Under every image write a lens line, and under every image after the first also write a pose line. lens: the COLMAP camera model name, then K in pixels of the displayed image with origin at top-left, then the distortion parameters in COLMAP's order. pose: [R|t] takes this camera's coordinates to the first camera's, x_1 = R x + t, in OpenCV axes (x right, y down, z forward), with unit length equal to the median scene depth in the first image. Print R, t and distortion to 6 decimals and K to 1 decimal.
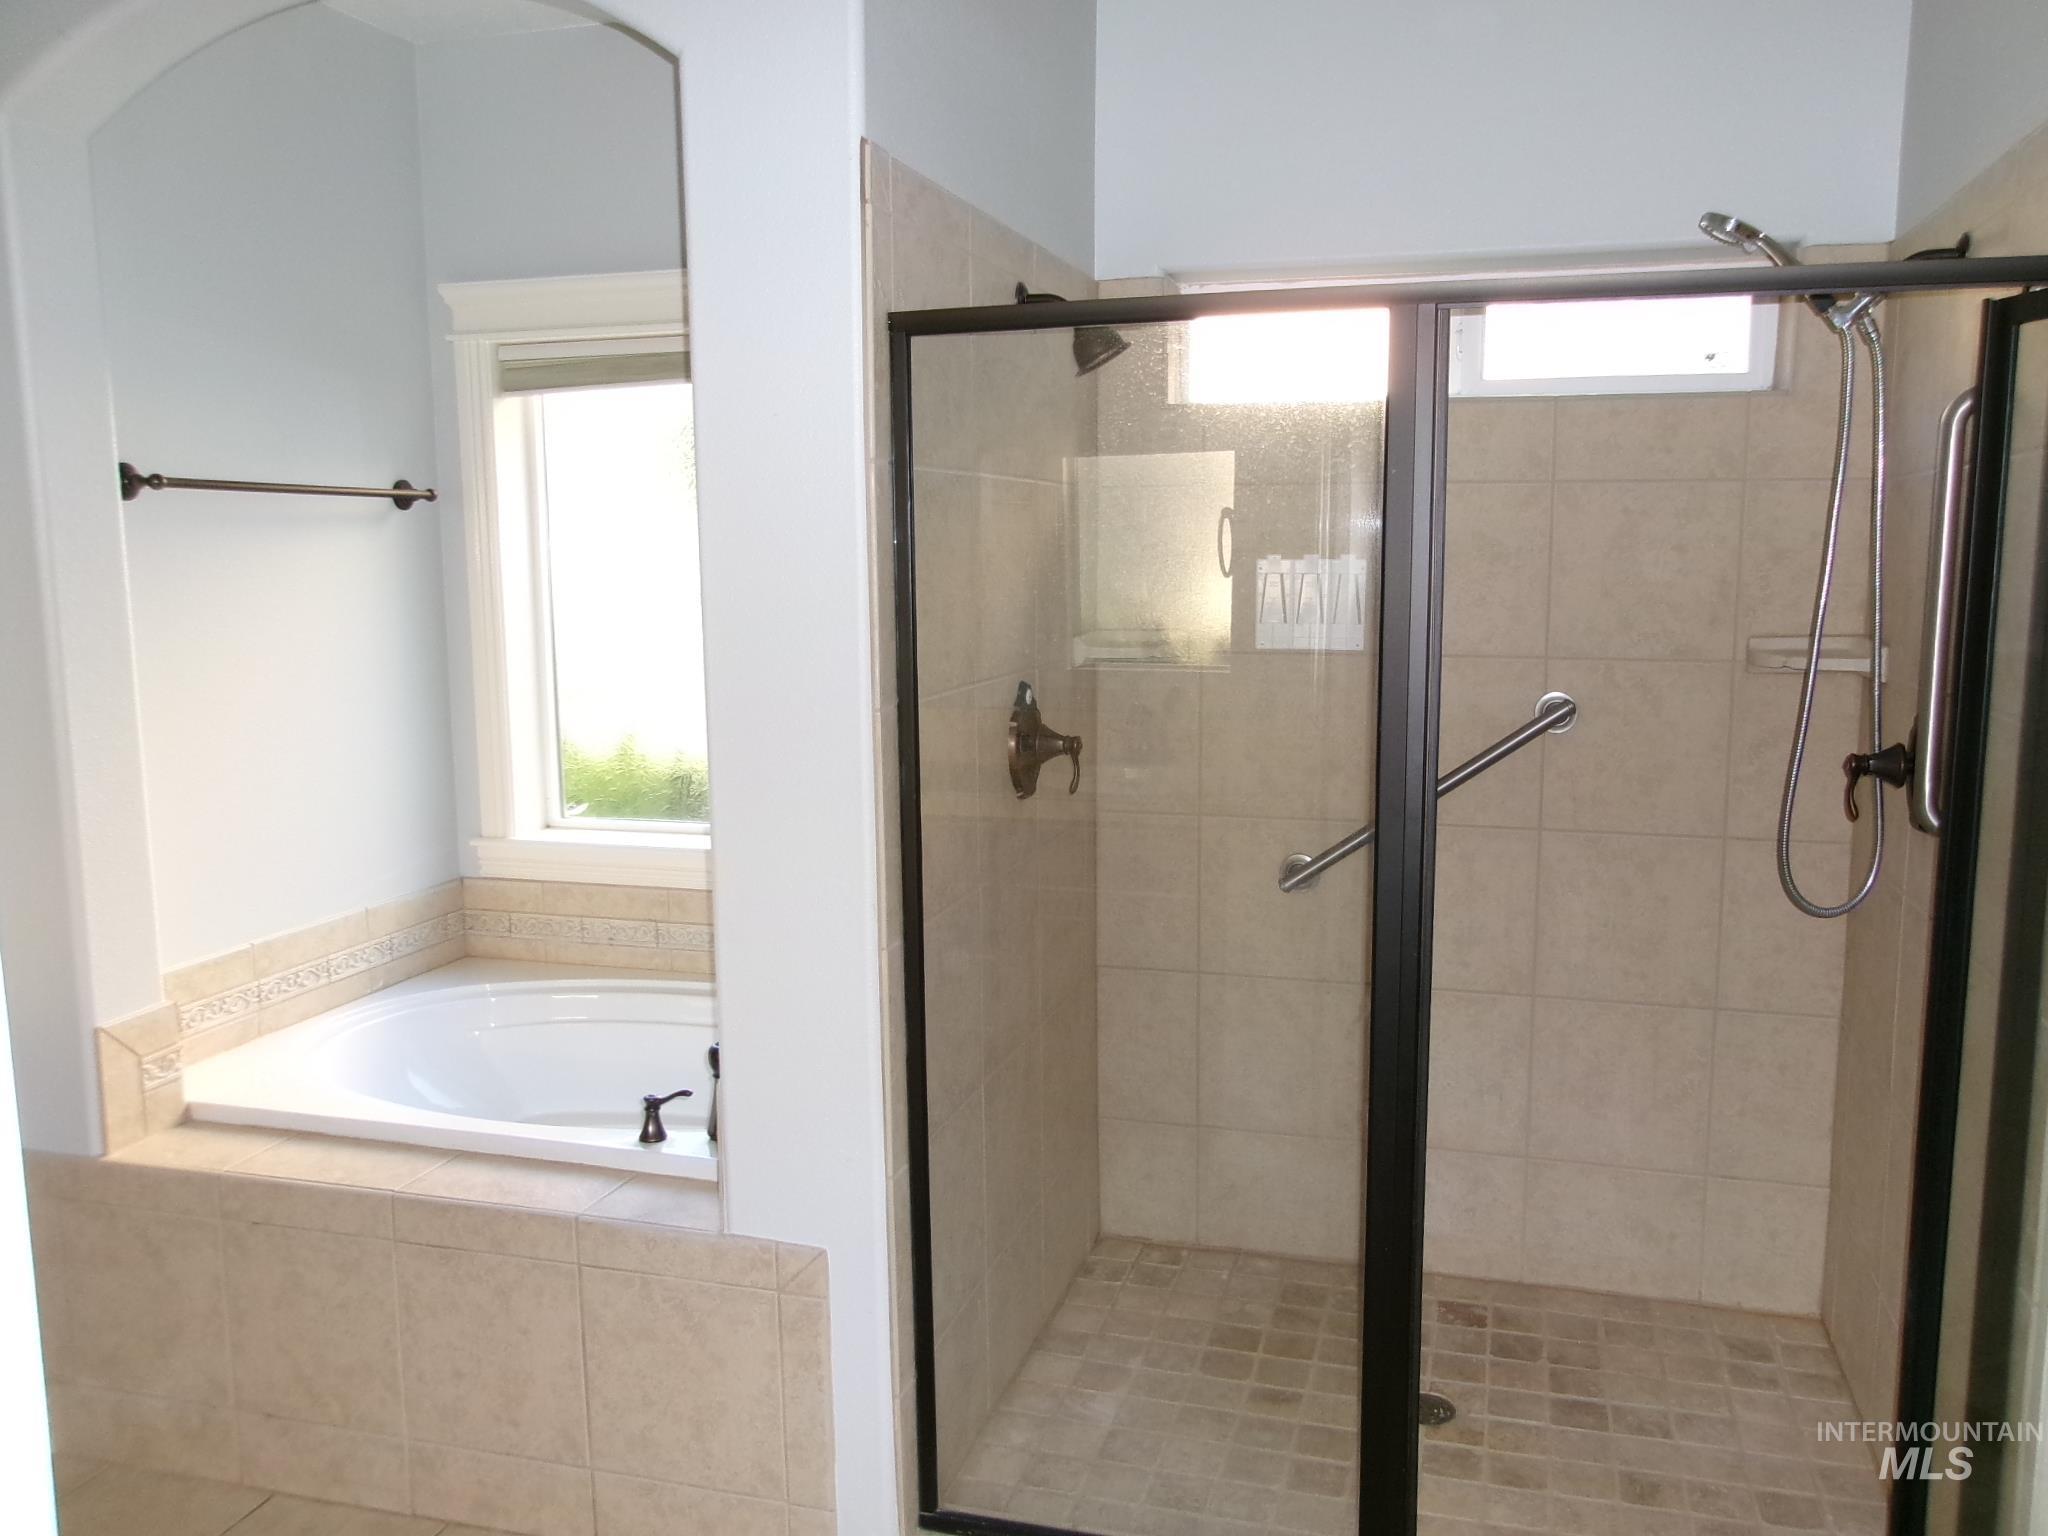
lens RADIAL K [[1594.2, 0, 1030.7], [0, 1594.2, 770.0], [0, 0, 1]] dist [-0.000211, -0.000879]
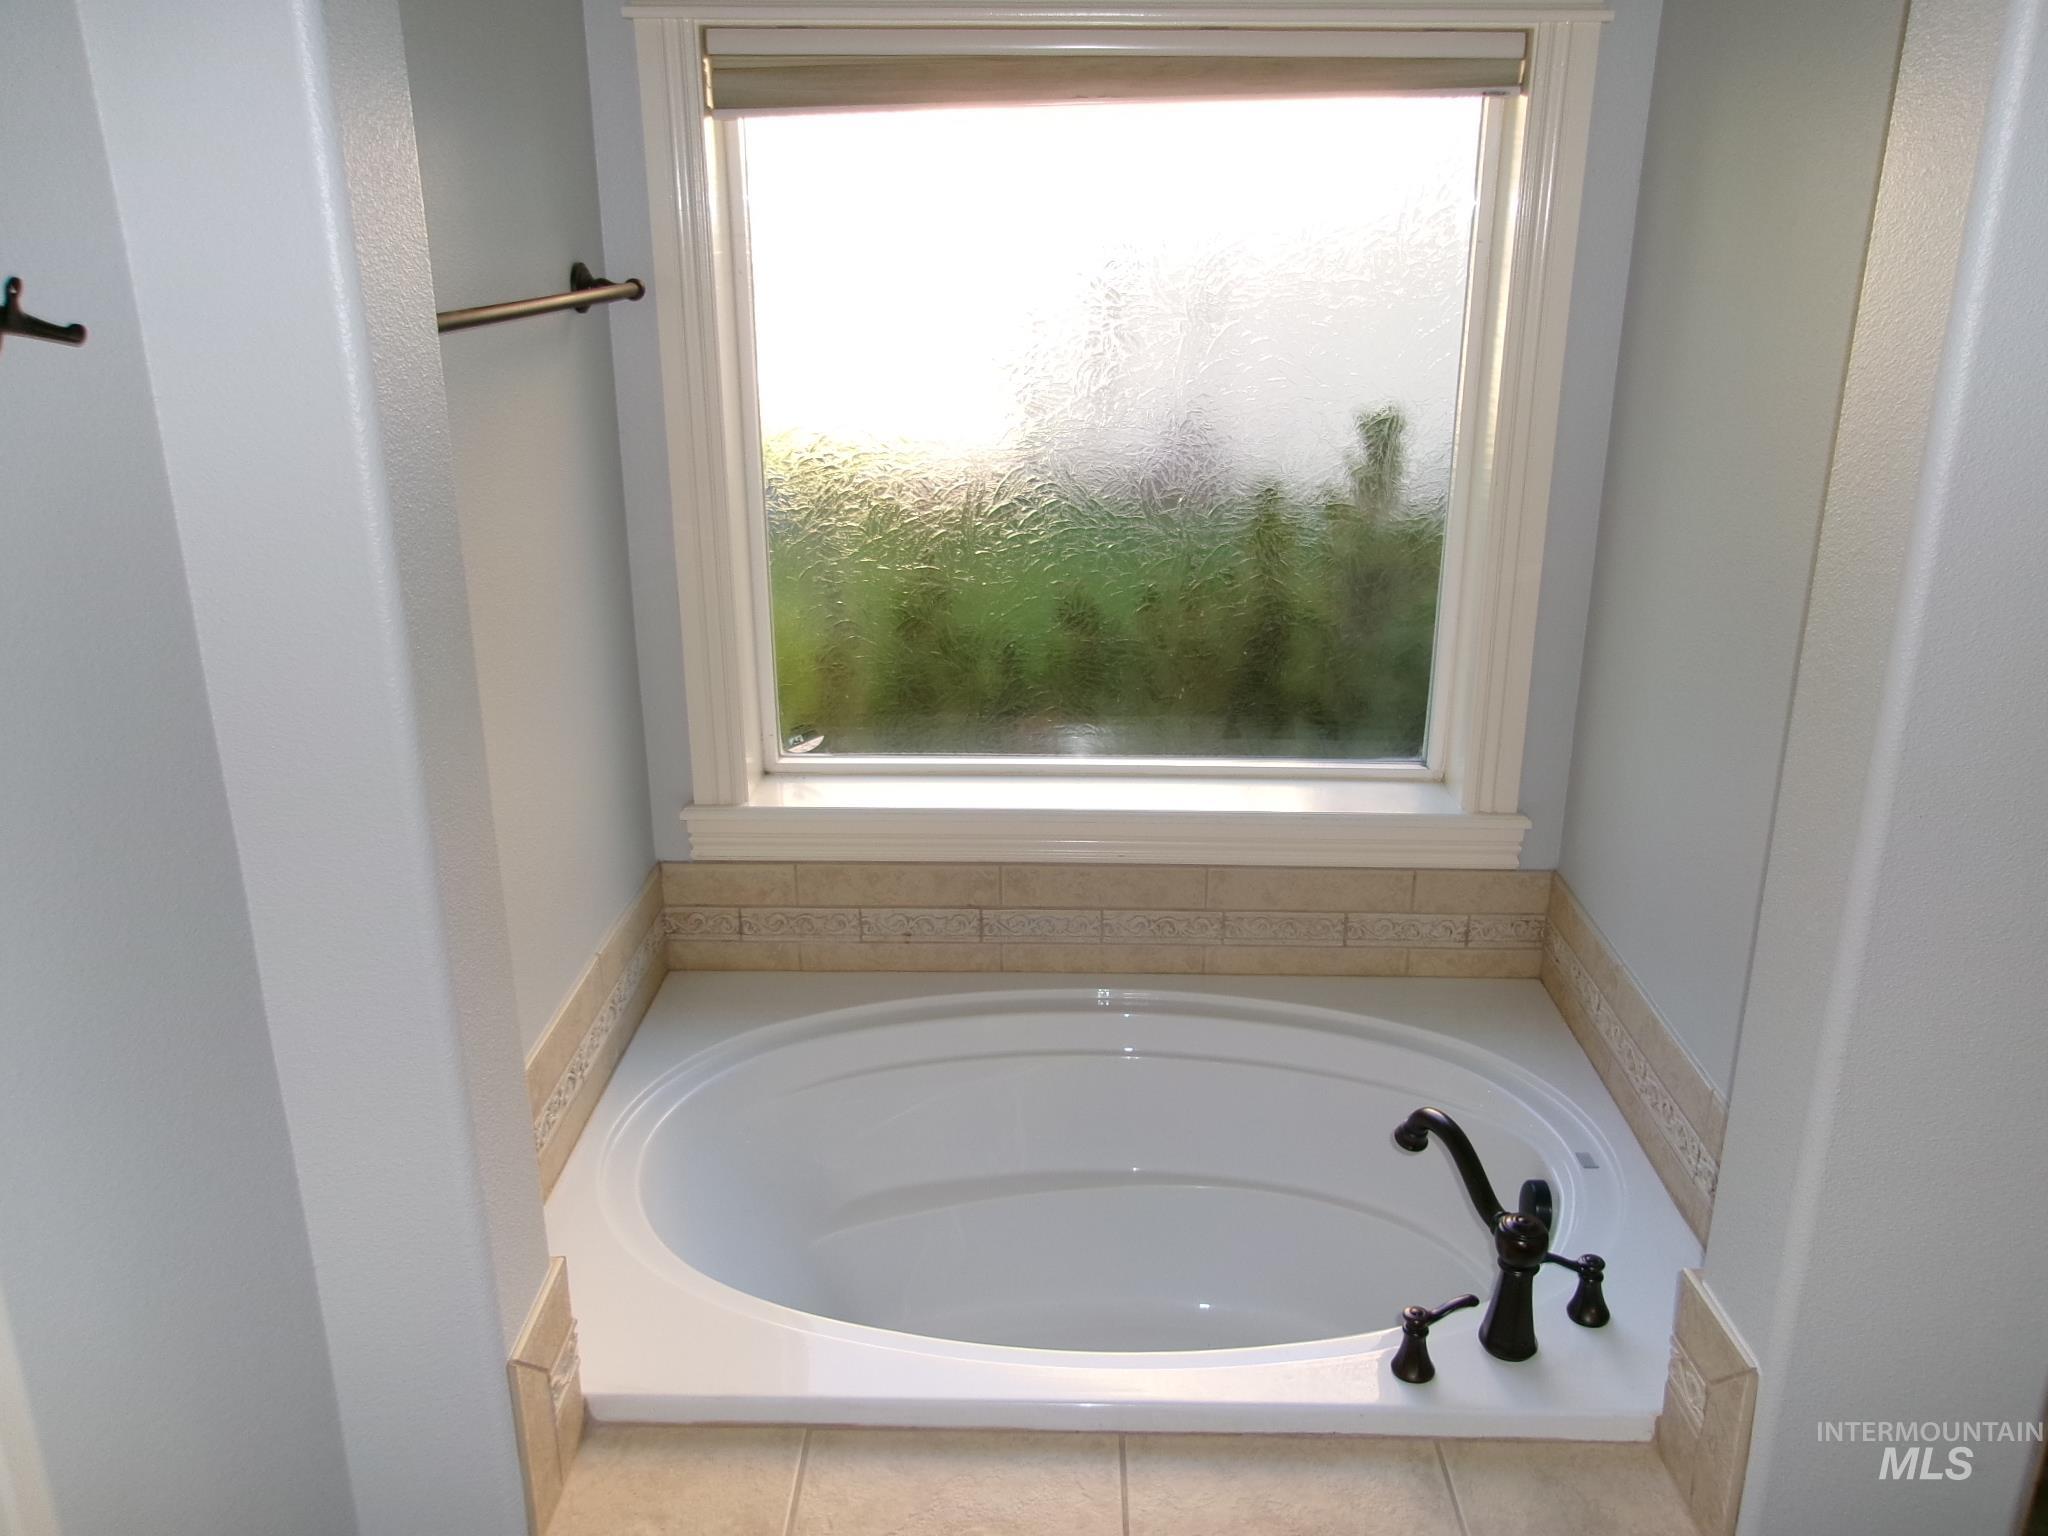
lens RADIAL K [[1594.2, 0, 1019.7], [0, 1594.2, 770.5], [0, 0, 1]] dist [-0.000211, -0.000879]
pose [[0.967155, -0.084451, 0.239748, -0.373190], [0.036175, 0.979325, 0.199035, -0.101772], [-0.251600, -0.183825, 0.950214, 0.328867]]
